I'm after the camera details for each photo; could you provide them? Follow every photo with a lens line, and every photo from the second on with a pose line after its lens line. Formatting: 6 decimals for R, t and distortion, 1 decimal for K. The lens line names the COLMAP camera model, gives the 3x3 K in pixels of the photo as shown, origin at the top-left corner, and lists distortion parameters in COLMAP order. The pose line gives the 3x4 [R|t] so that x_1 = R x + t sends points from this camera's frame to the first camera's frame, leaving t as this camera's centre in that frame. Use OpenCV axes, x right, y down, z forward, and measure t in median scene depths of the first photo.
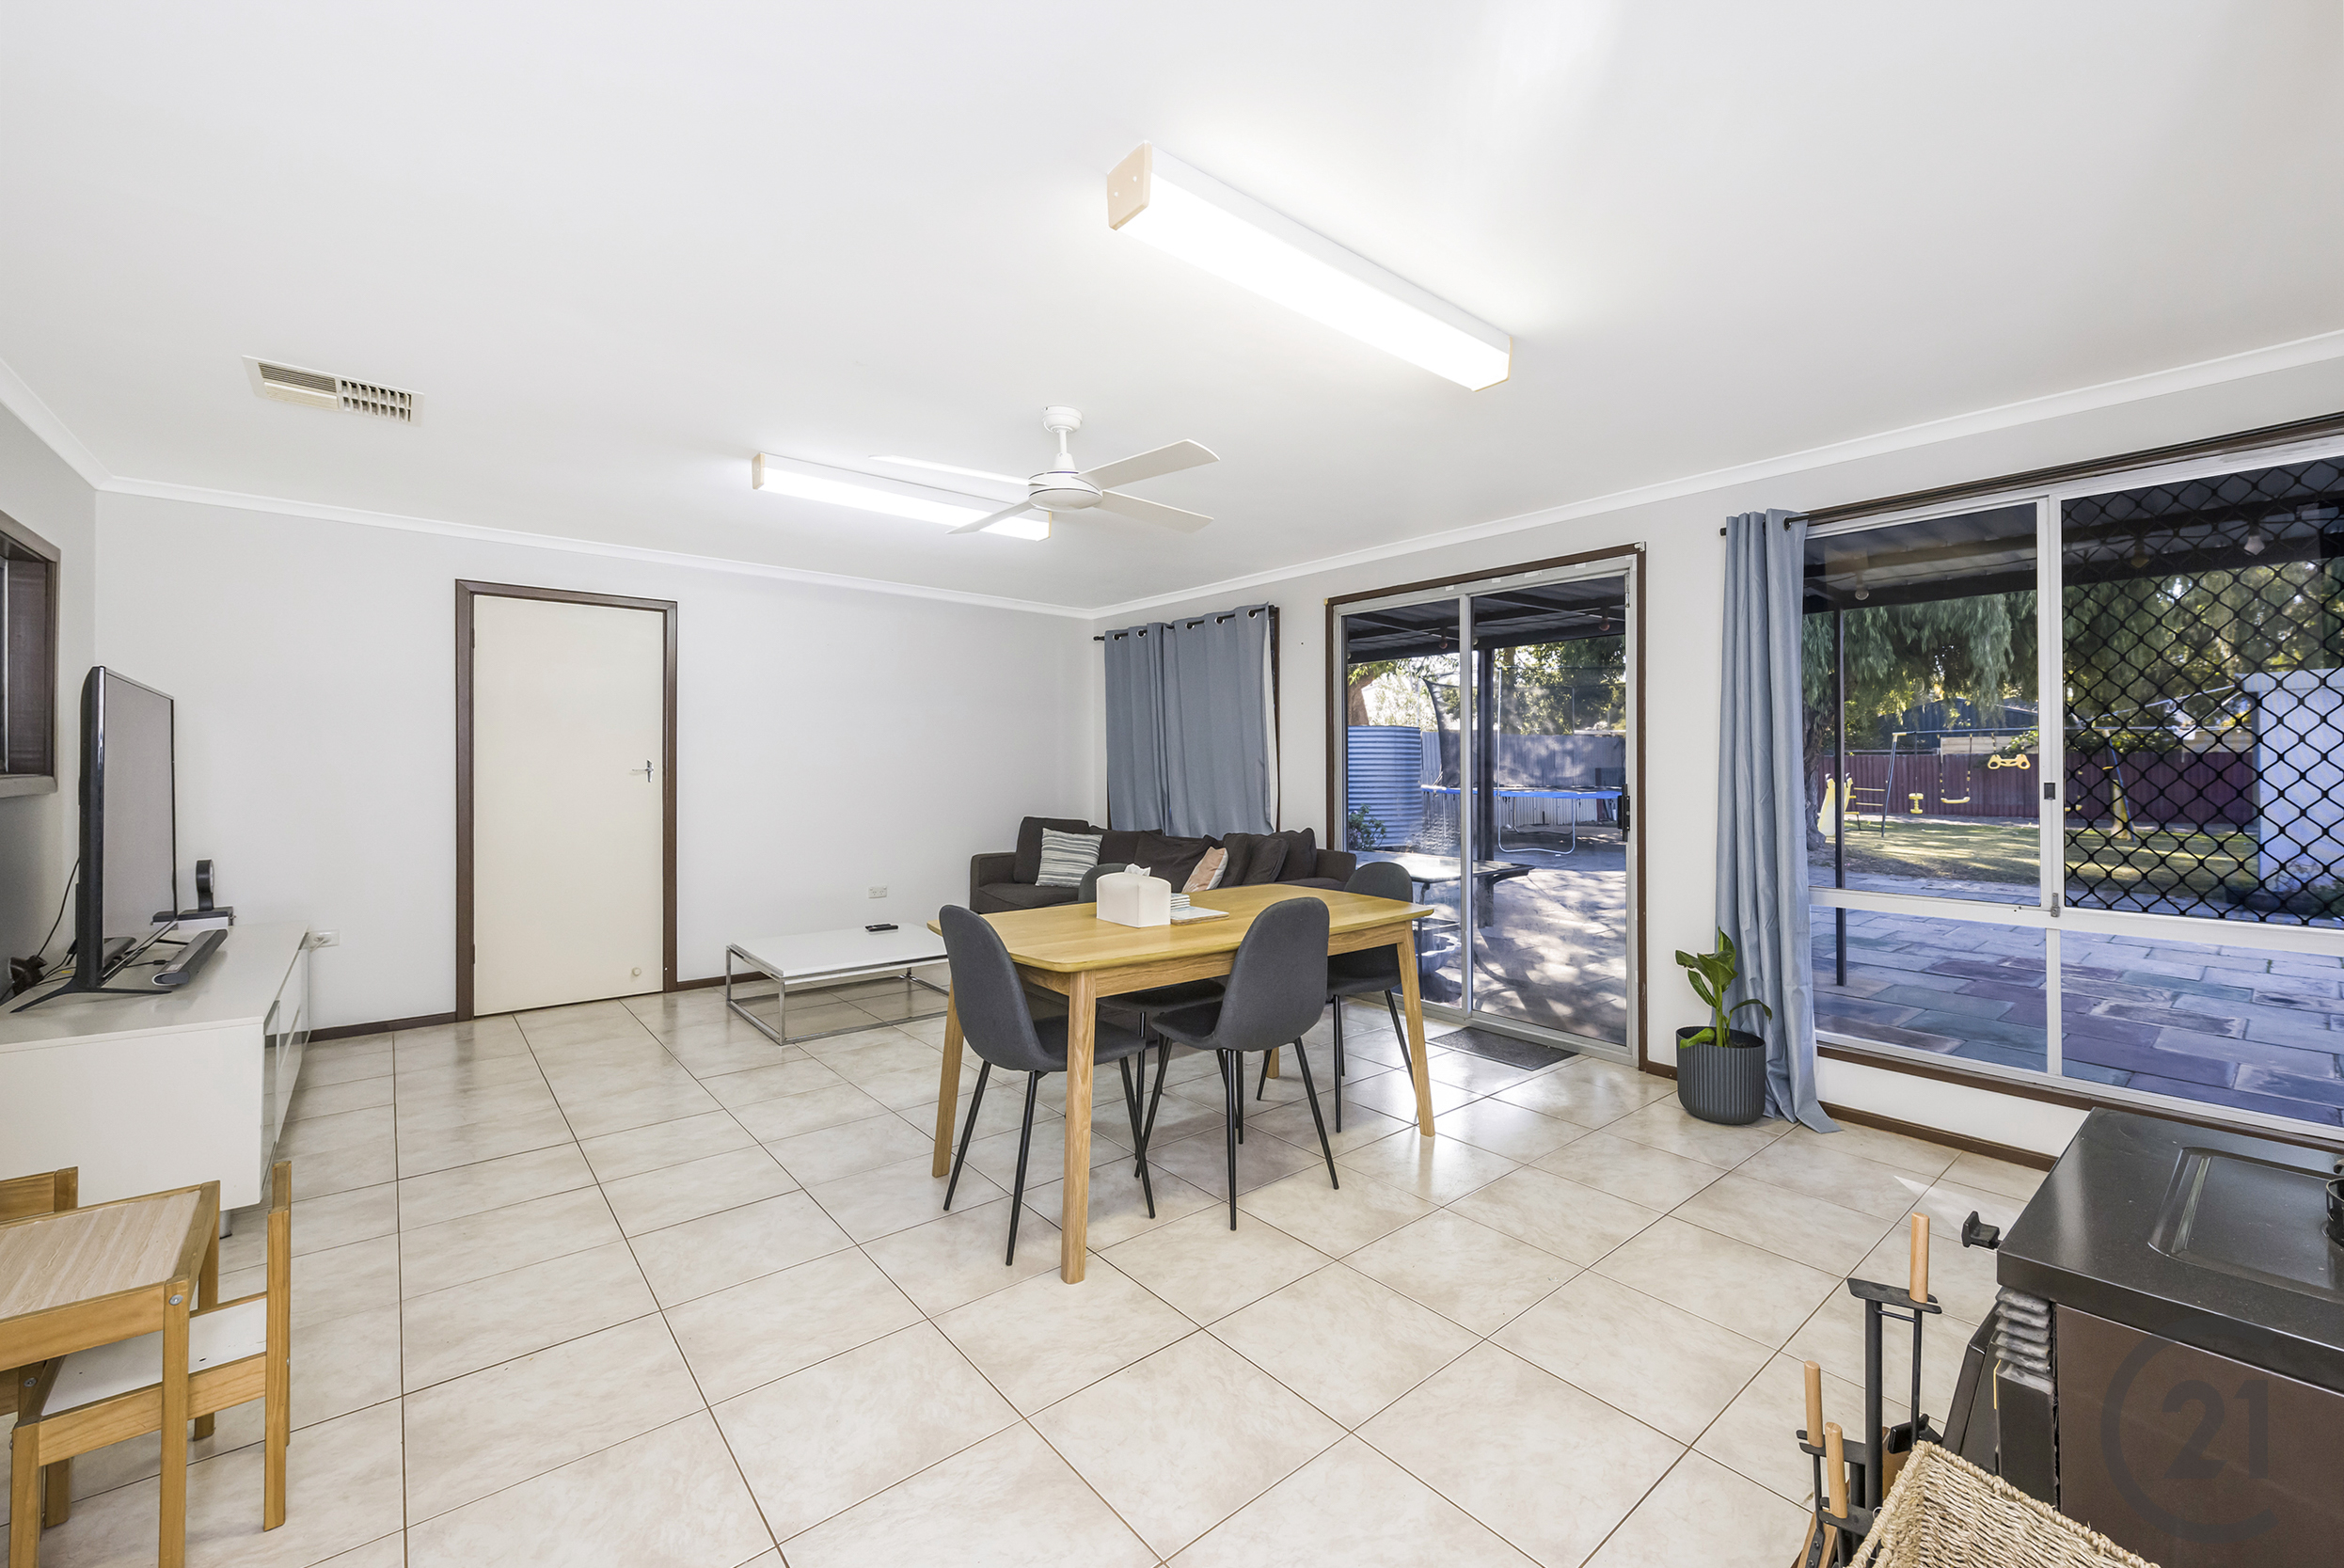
lens RADIAL K [[942.9, 0, 1156.3], [0, 942.9, 775.4], [0, 0, 1]] dist [0.000411, 0.000011]
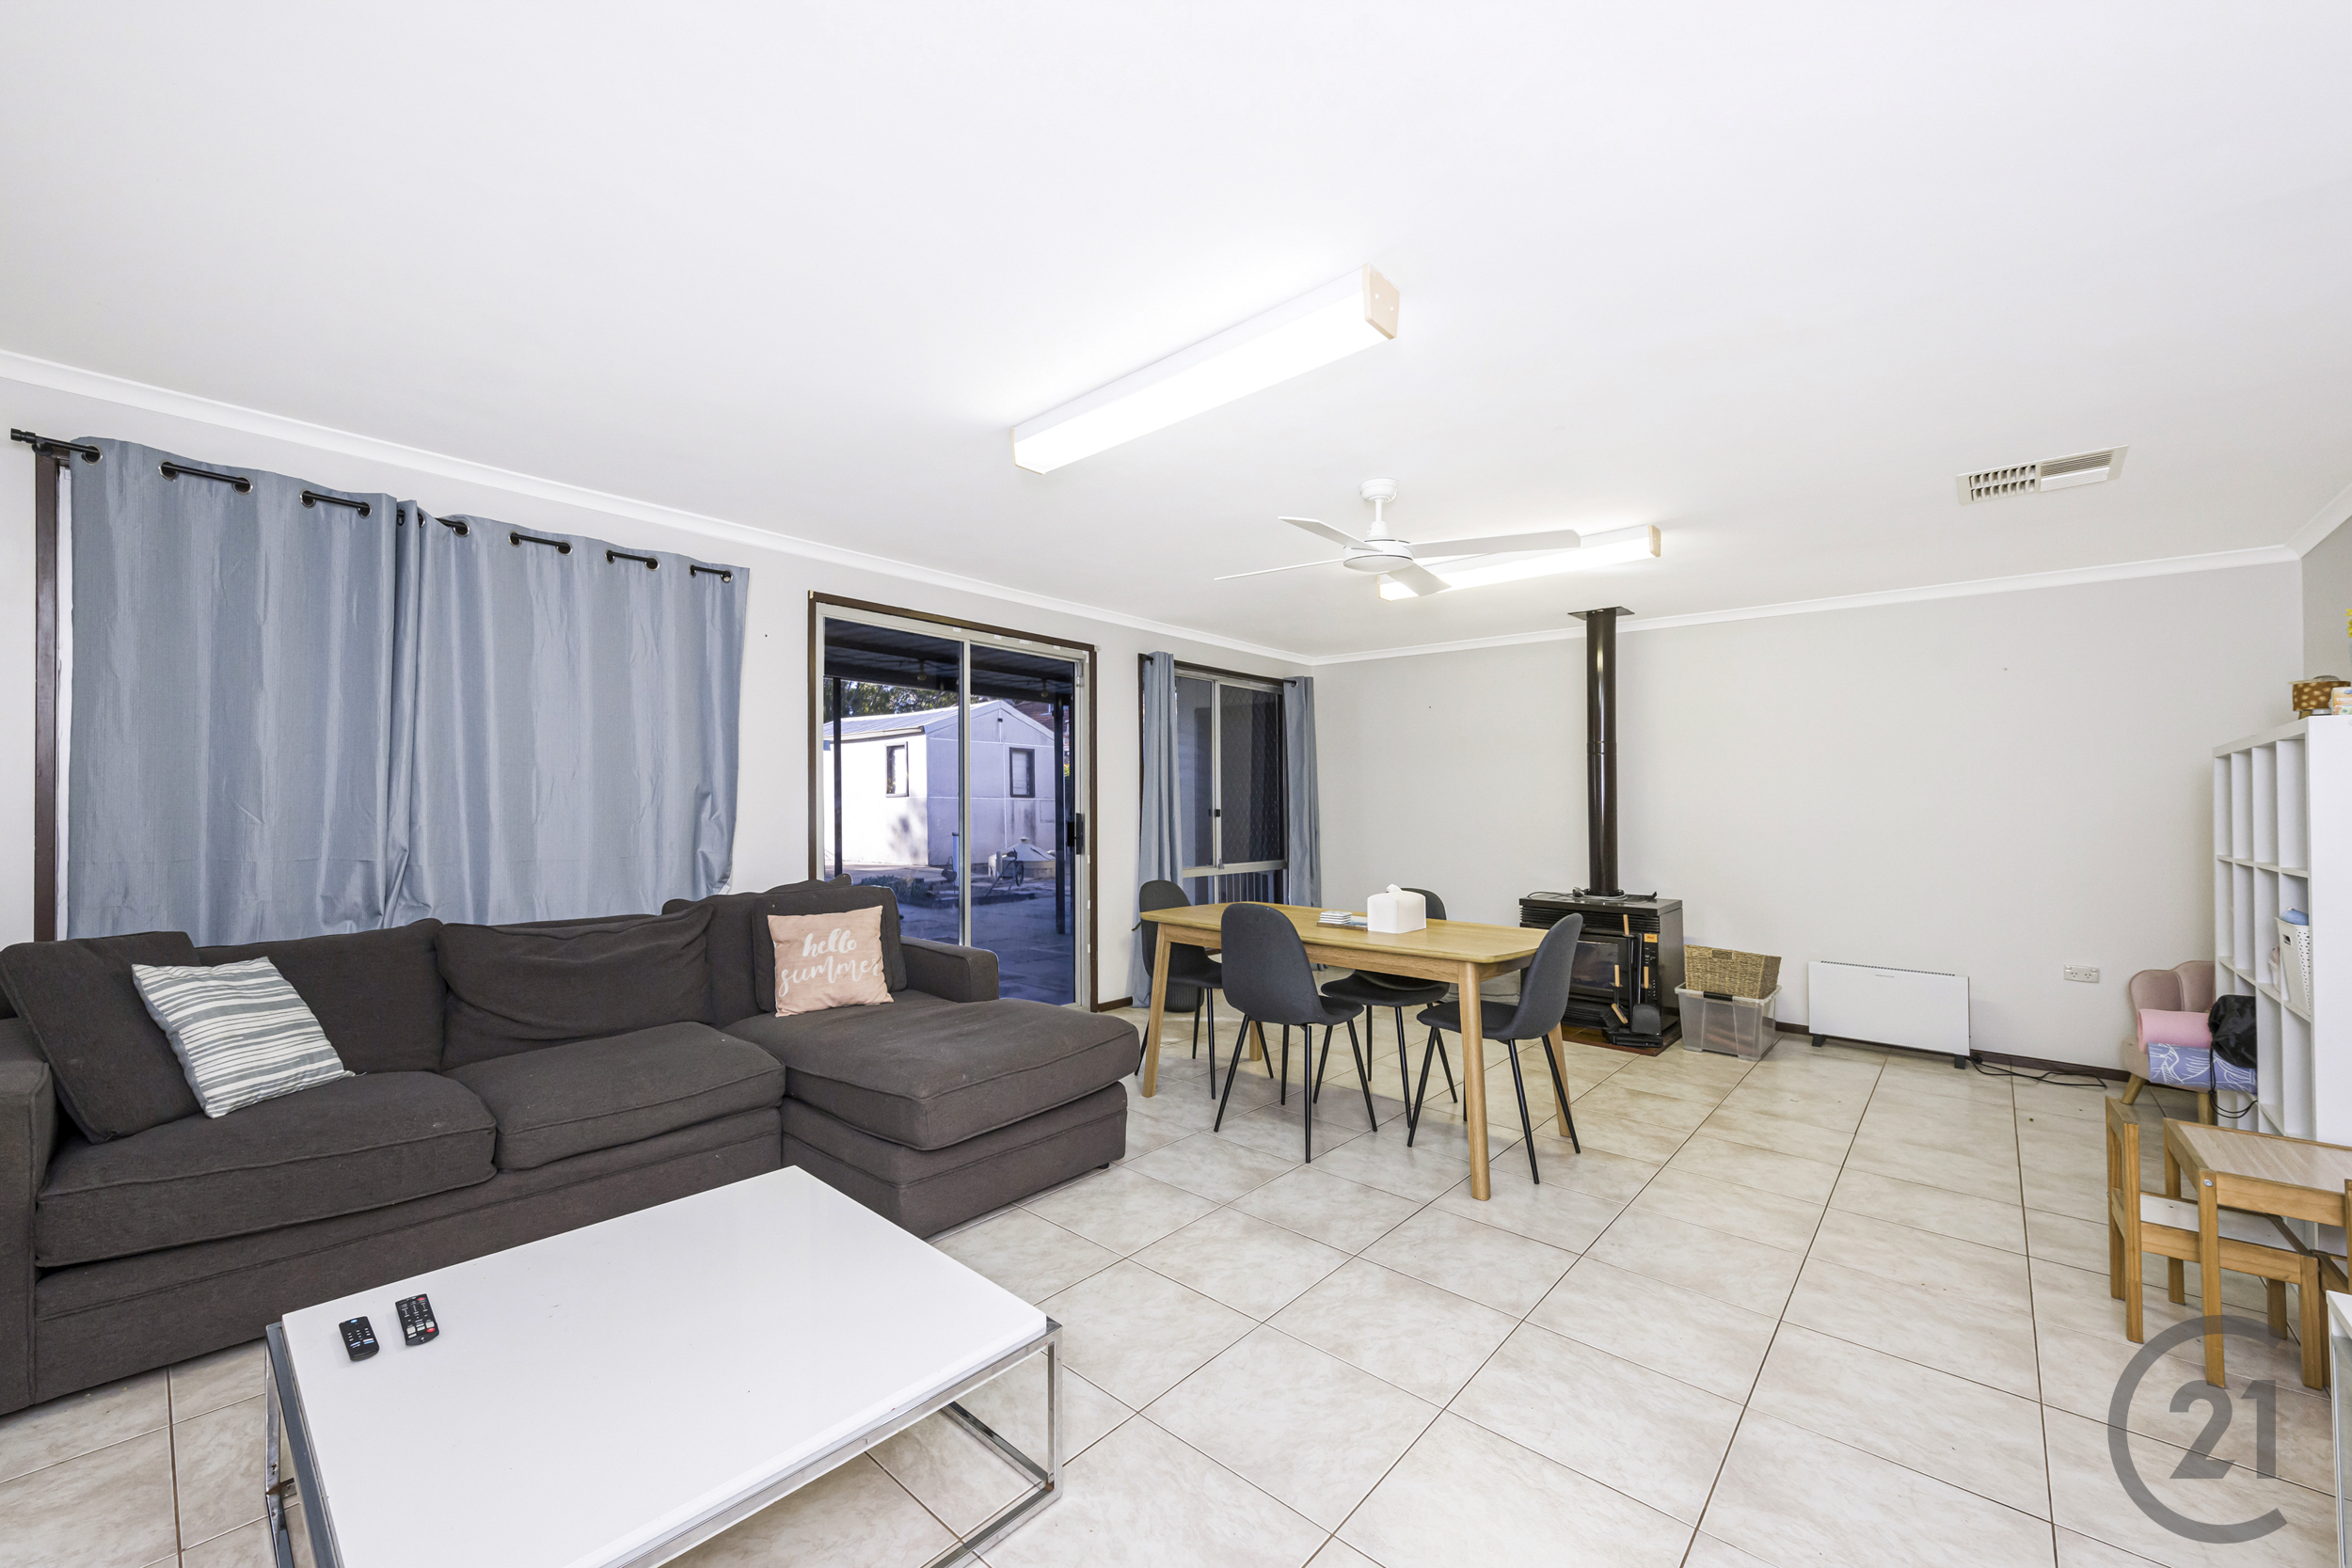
lens RADIAL K [[946.0, 0, 1157.0], [0, 946.0, 788.0], [0, 0, 1]] dist [0.000411, 0.000011]
pose [[-0.164864, 0.014897, 0.986204, -0.873937], [-0.000116, 0.999886, -0.015123, -0.009641], [-0.986316, -0.002608, -0.164843, 1.107702]]
